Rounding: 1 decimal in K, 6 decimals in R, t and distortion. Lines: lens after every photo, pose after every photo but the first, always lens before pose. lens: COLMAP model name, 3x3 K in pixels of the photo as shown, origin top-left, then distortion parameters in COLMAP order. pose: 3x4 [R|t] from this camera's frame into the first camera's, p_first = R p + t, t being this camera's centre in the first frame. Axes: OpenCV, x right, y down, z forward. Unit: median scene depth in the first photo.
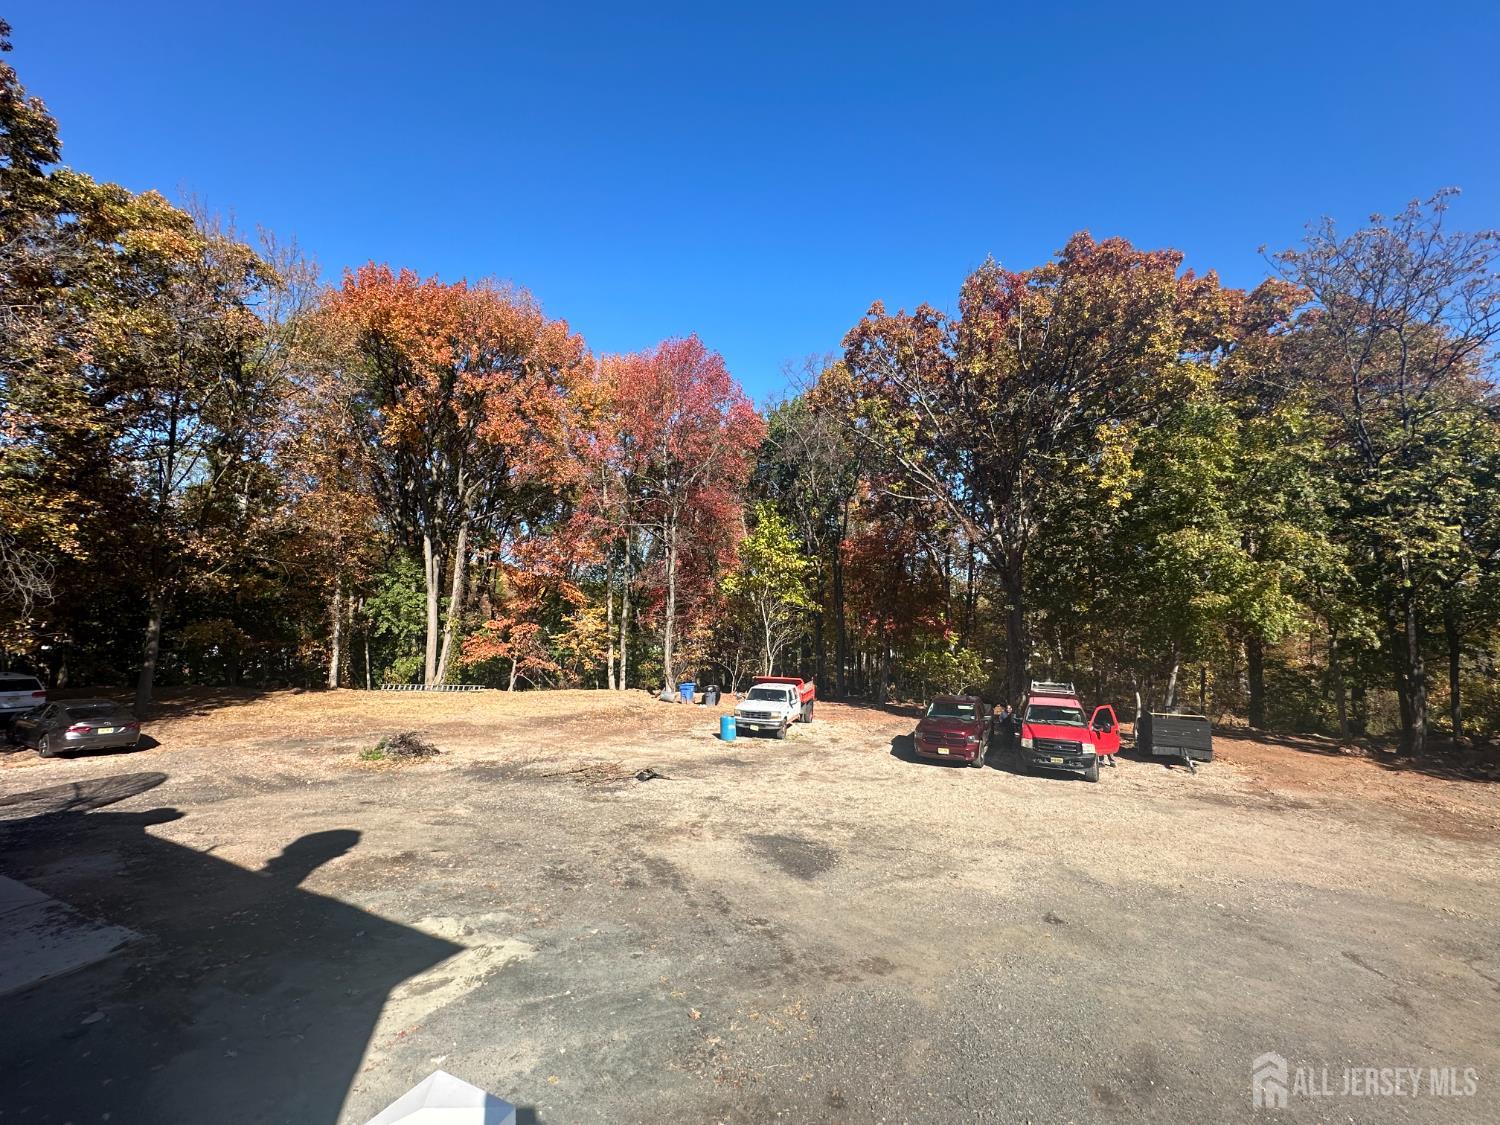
lens RADIAL K [[597.6, 0, 747.6], [0, 597.6, 563.7], [0, 0, 1]] dist [-0.001397, 0.000013]
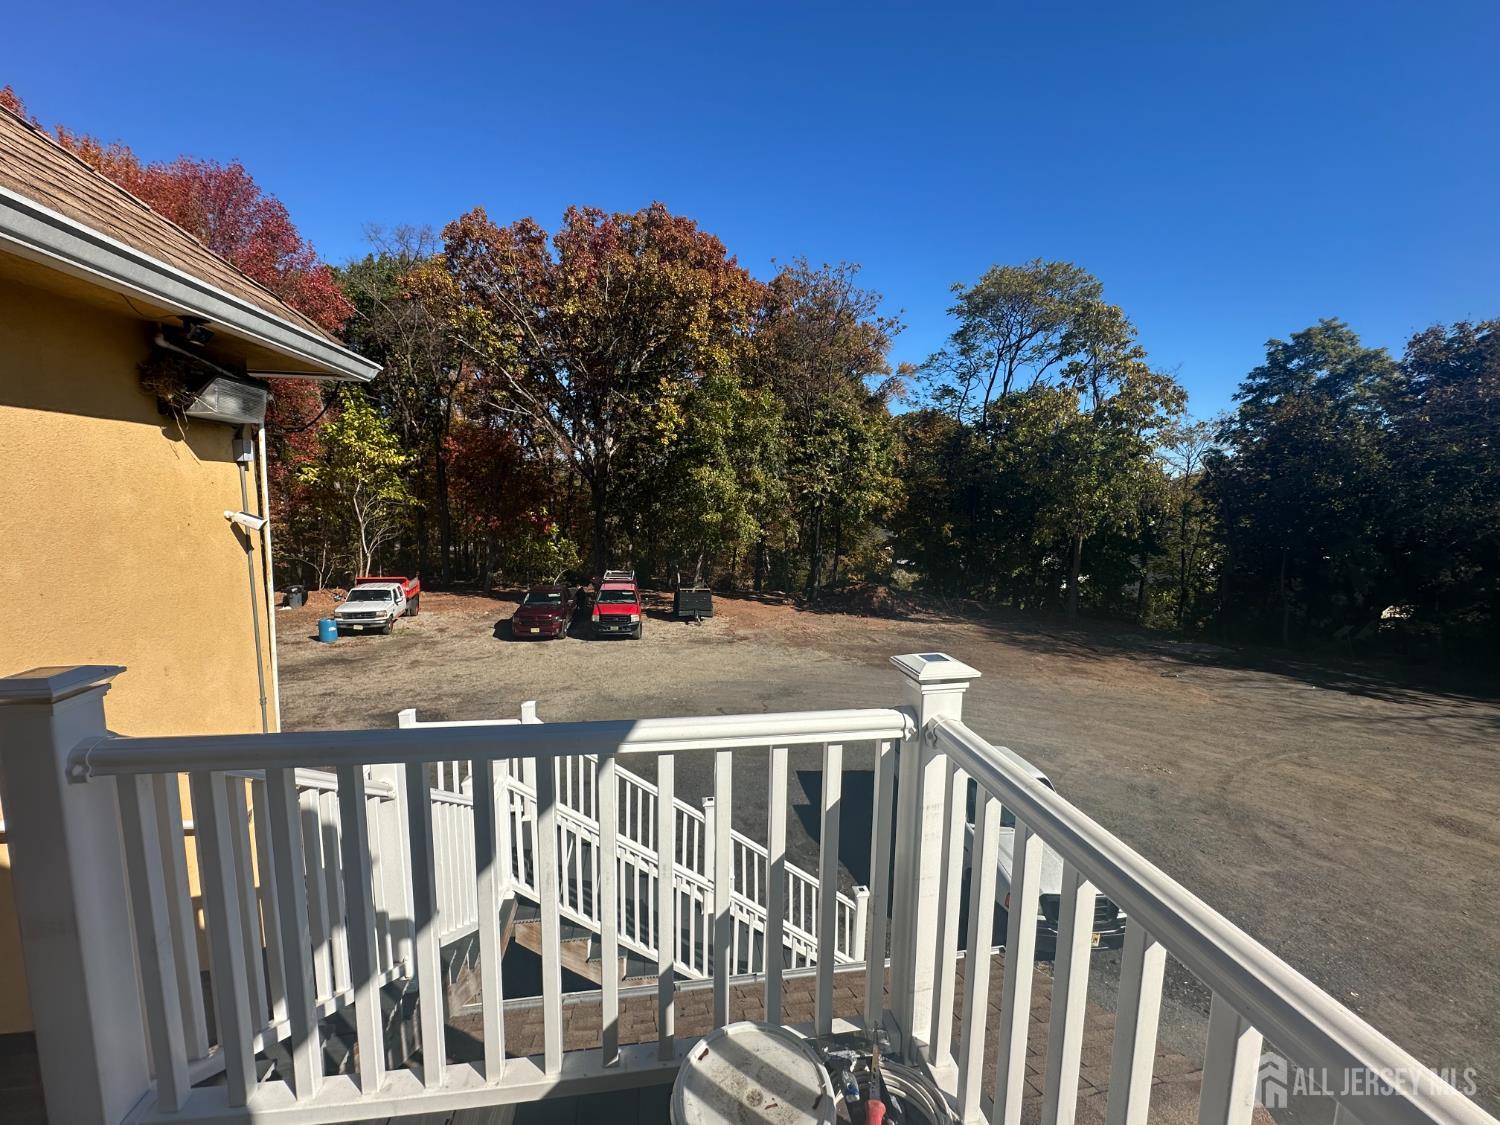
lens RADIAL K [[597.6, 0, 747.6], [0, 597.6, 563.7], [0, 0, 1]] dist [-0.001397, 0.000013]
pose [[0.813118, -0.048664, 0.580061, -0.039052], [-0.074360, 0.979651, 0.186424, -0.093425], [-0.577330, -0.194718, 0.792953, -0.240958]]
